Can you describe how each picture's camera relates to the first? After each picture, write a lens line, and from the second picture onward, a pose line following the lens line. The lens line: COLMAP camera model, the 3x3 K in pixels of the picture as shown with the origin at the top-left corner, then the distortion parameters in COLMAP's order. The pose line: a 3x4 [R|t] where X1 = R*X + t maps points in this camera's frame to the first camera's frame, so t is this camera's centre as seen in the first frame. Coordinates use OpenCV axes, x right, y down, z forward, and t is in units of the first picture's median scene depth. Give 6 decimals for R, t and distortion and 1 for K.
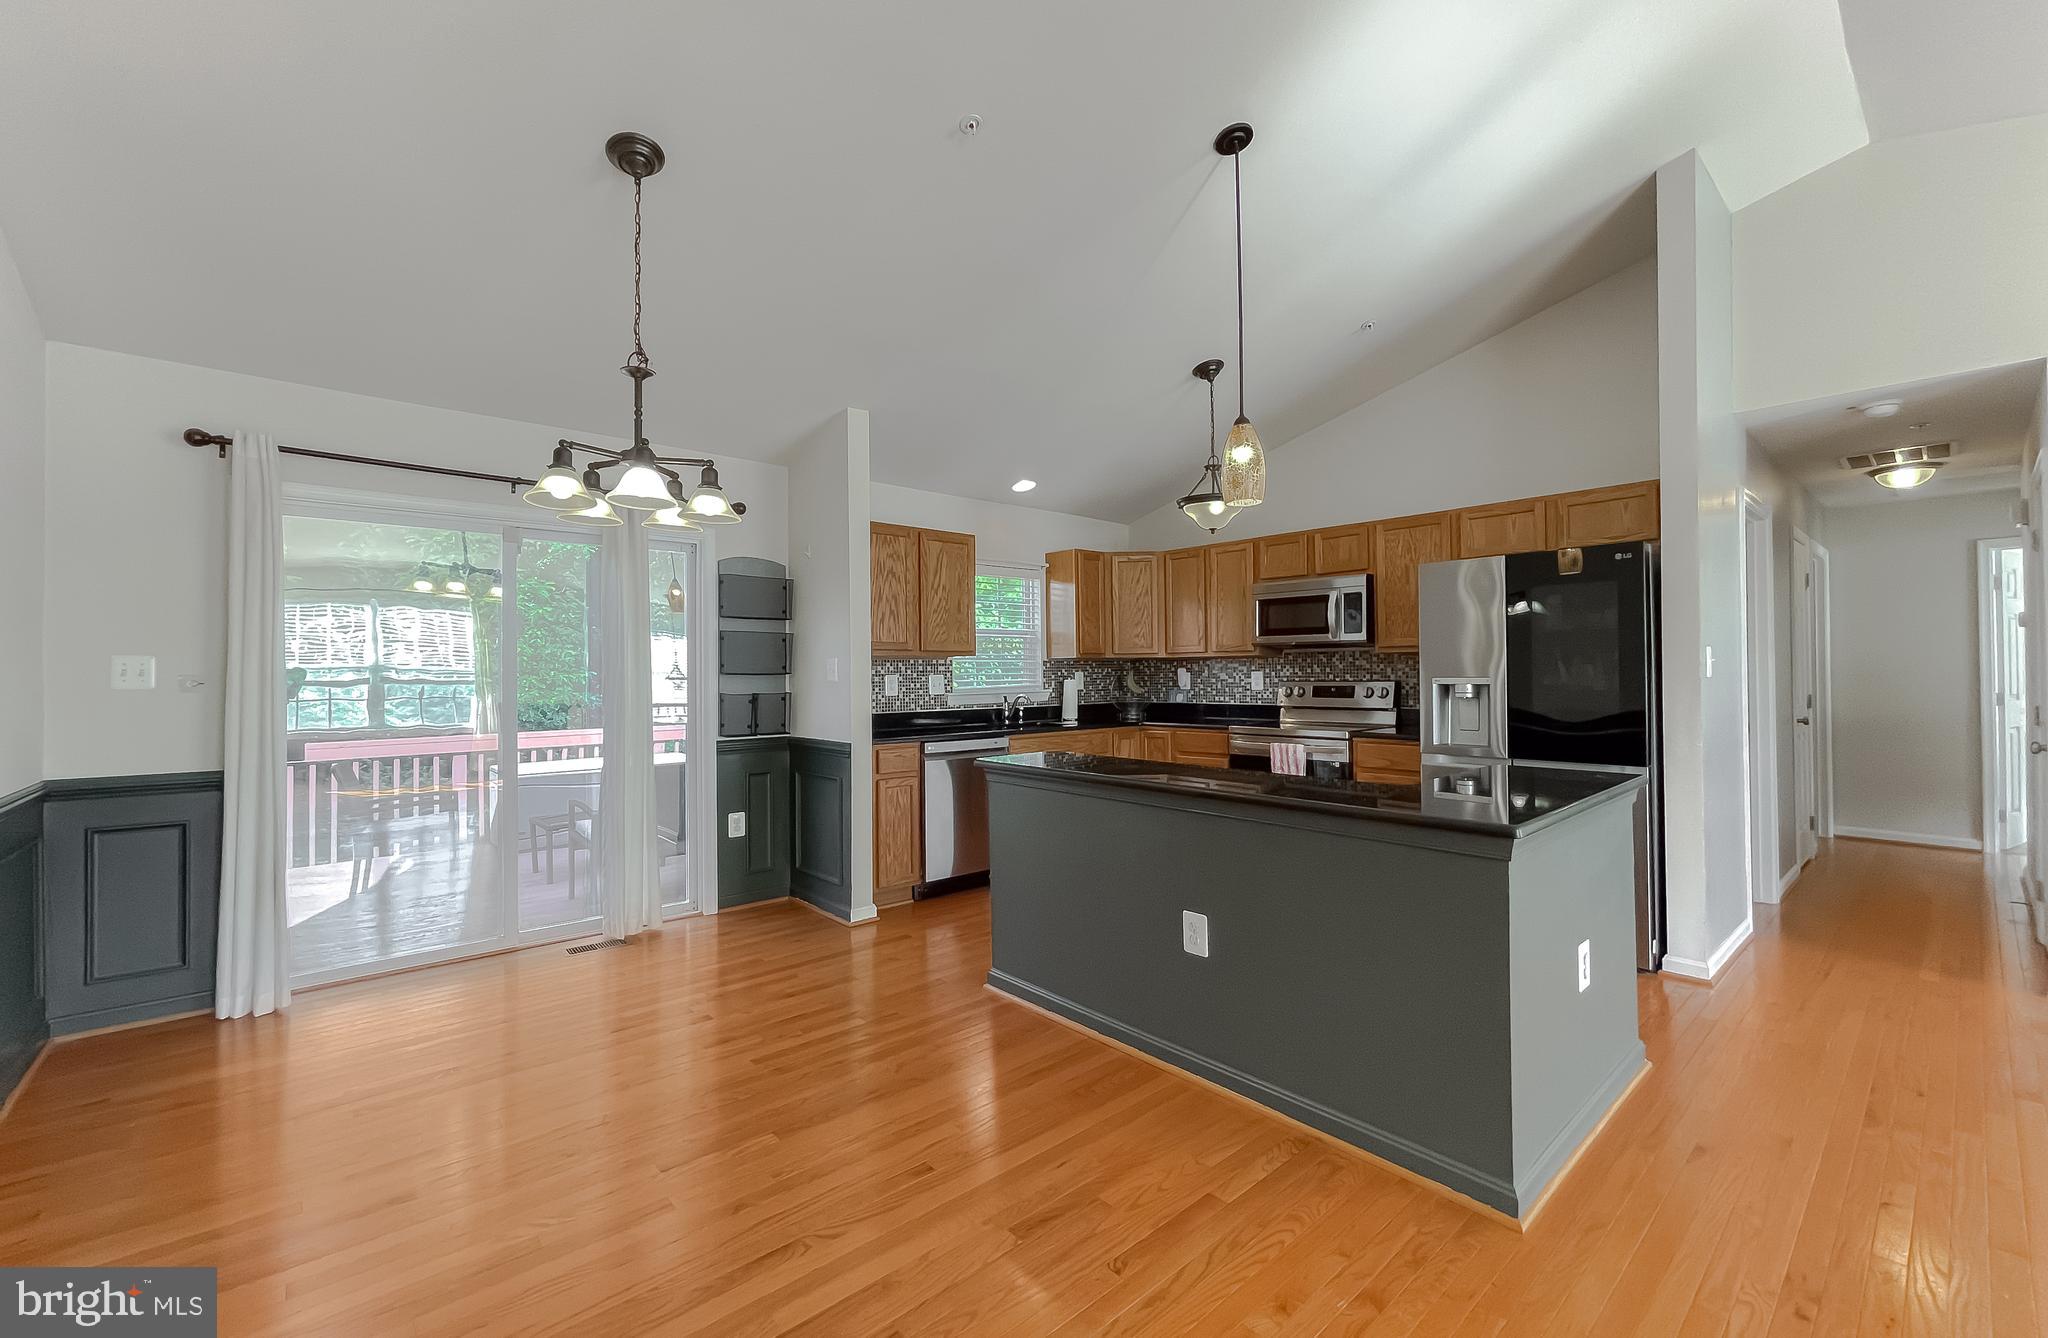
lens RADIAL K [[831.0, 0, 1014.6], [0, 831.0, 665.2], [0, 0, 1]] dist [-0.002180, -0.000564]
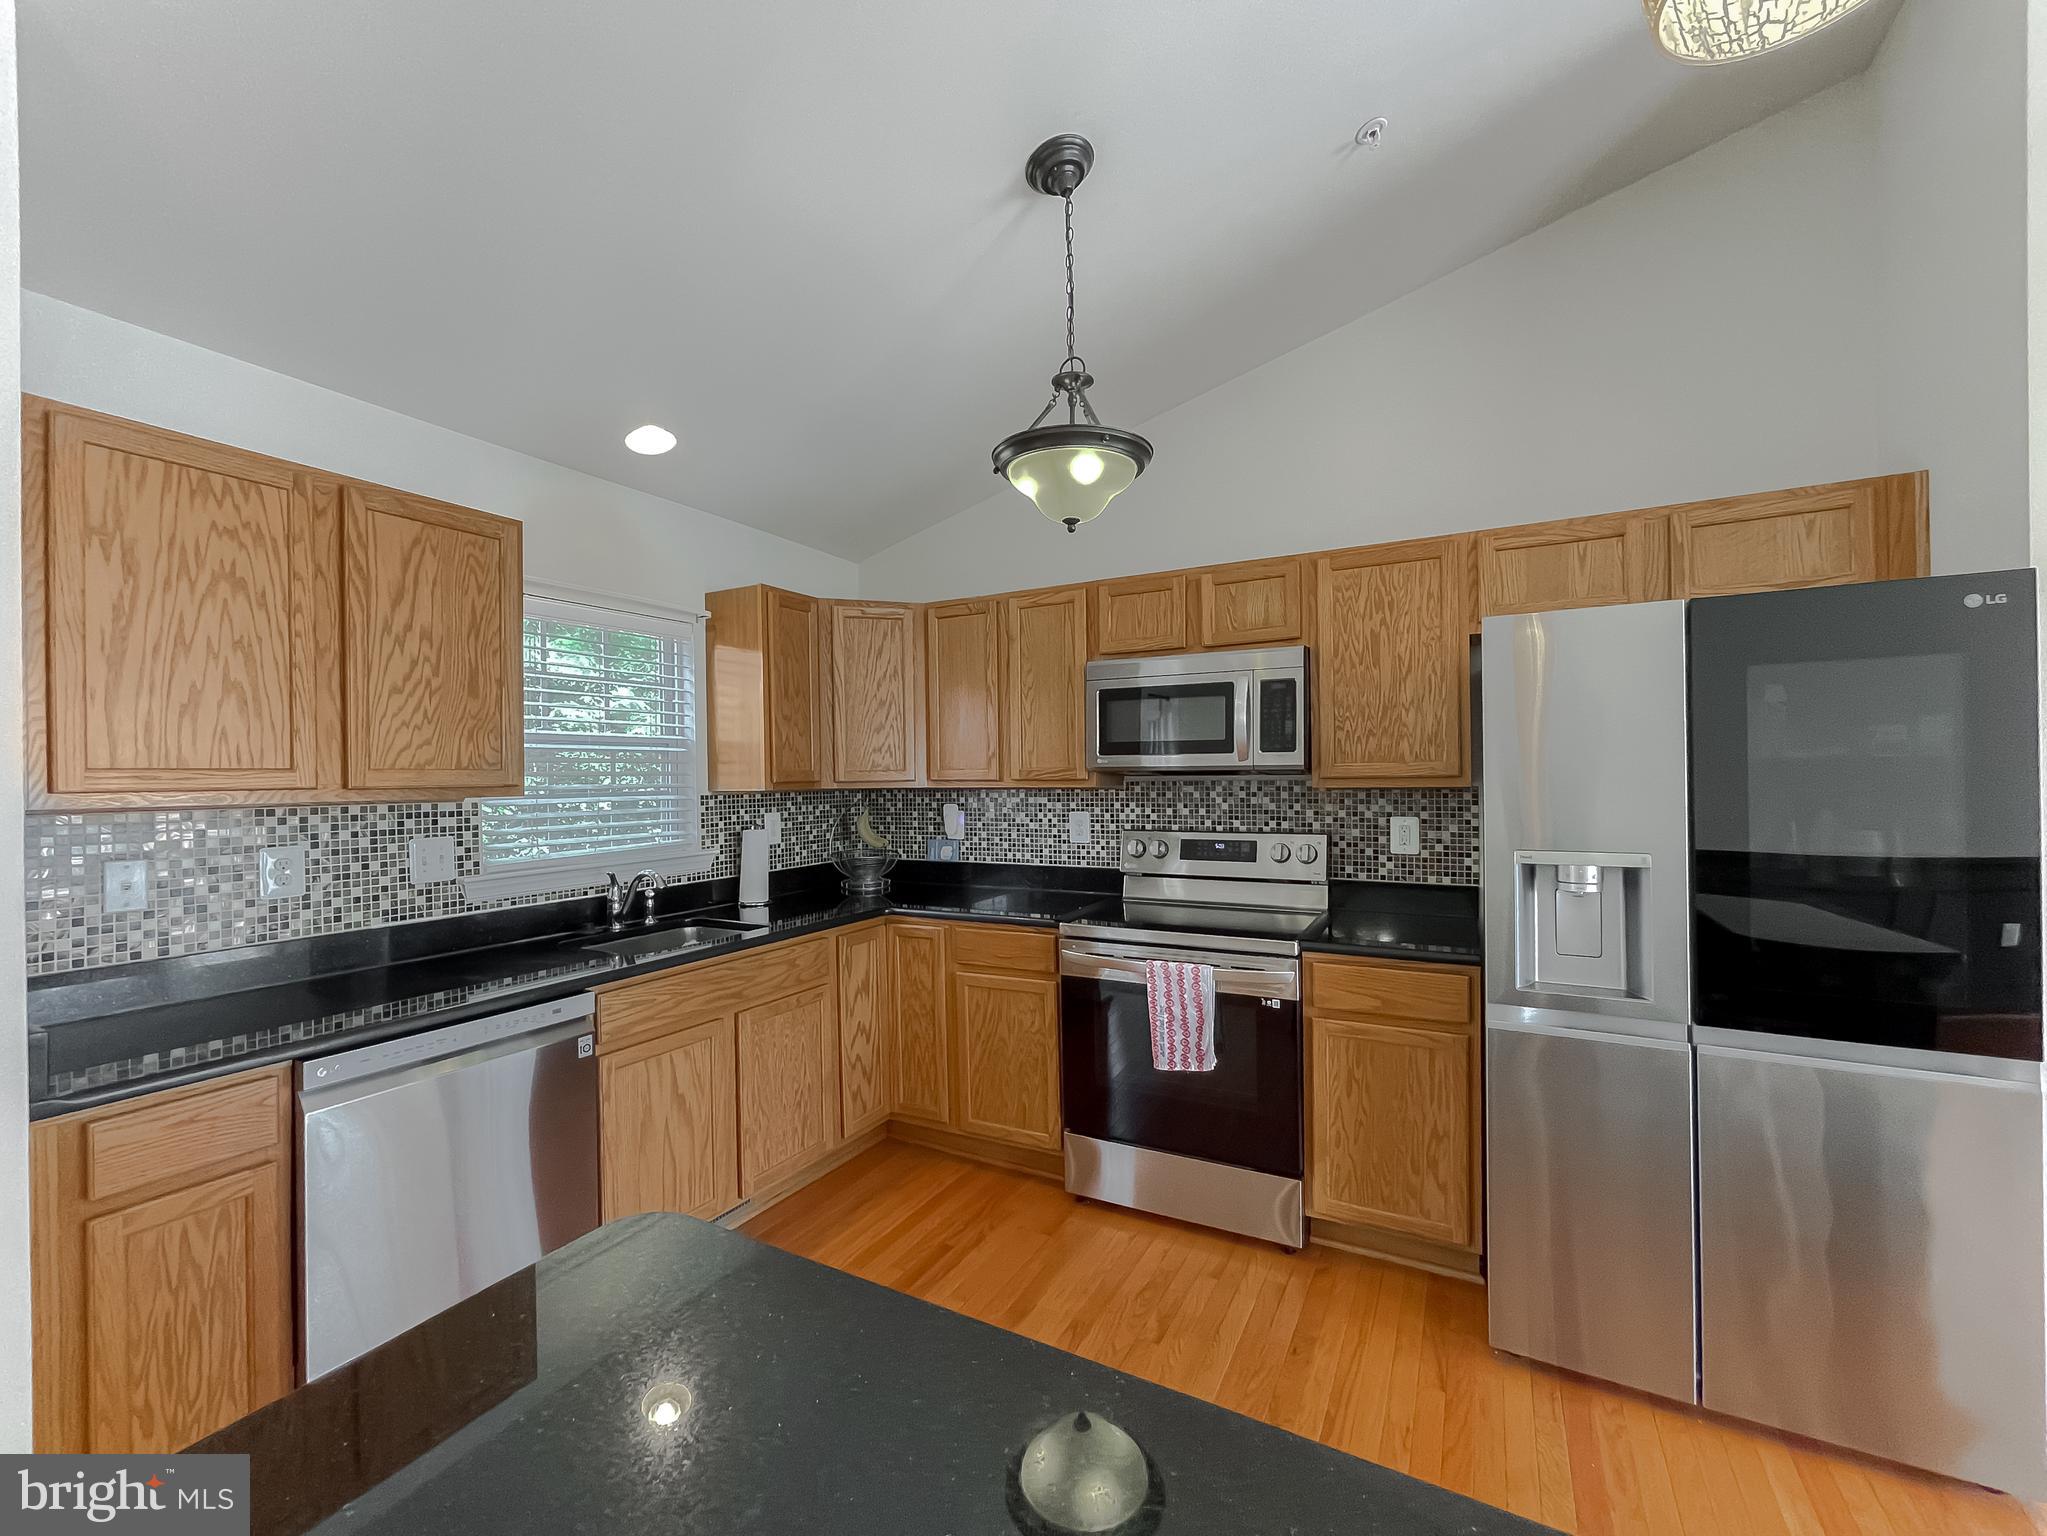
lens RADIAL K [[837.1, 0, 1014.4], [0, 837.1, 773.2], [0, 0, 1]] dist [-0.000353, 0.000071]
pose [[0.940598, -0.001759, 0.339518, 0.048845], [0.000252, 0.999990, 0.004483, -0.026270], [-0.339523, -0.004131, 0.940589, 0.512763]]
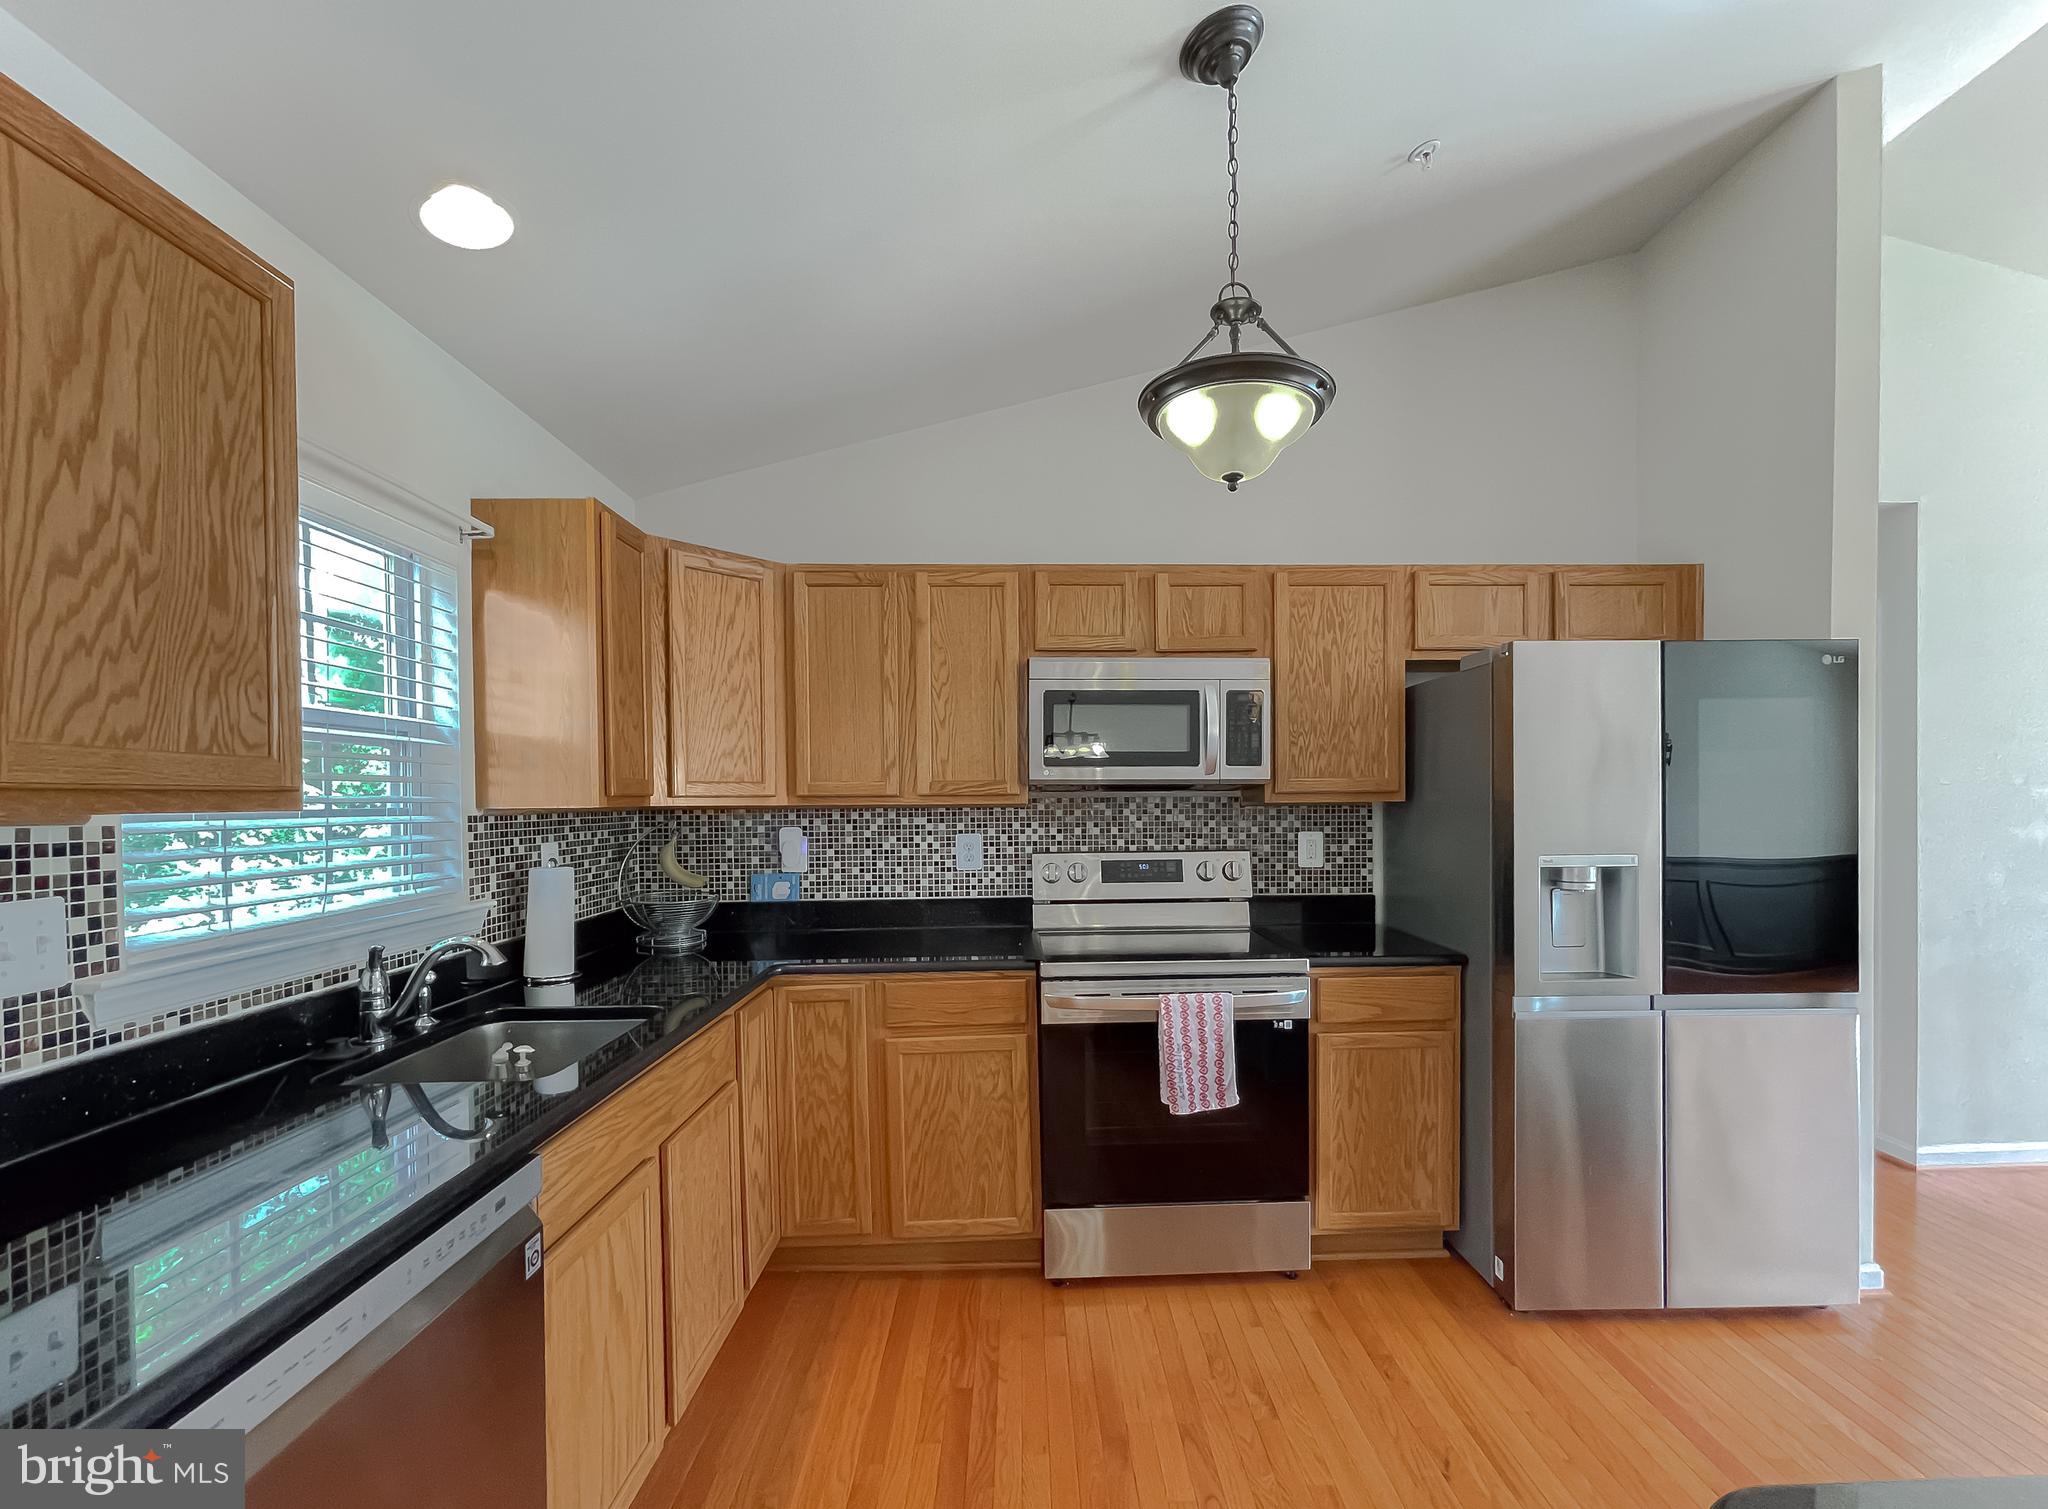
lens RADIAL K [[862.9, 0, 1040.2], [0, 862.9, 807.5], [0, 0, 1]] dist [0.000735, -0.000011]
pose [[0.637517, -0.004094, 0.770425, -0.104514], [-0.005081, 0.999942, 0.009518, -0.015970], [-0.770419, -0.009983, 0.637459, 0.716810]]
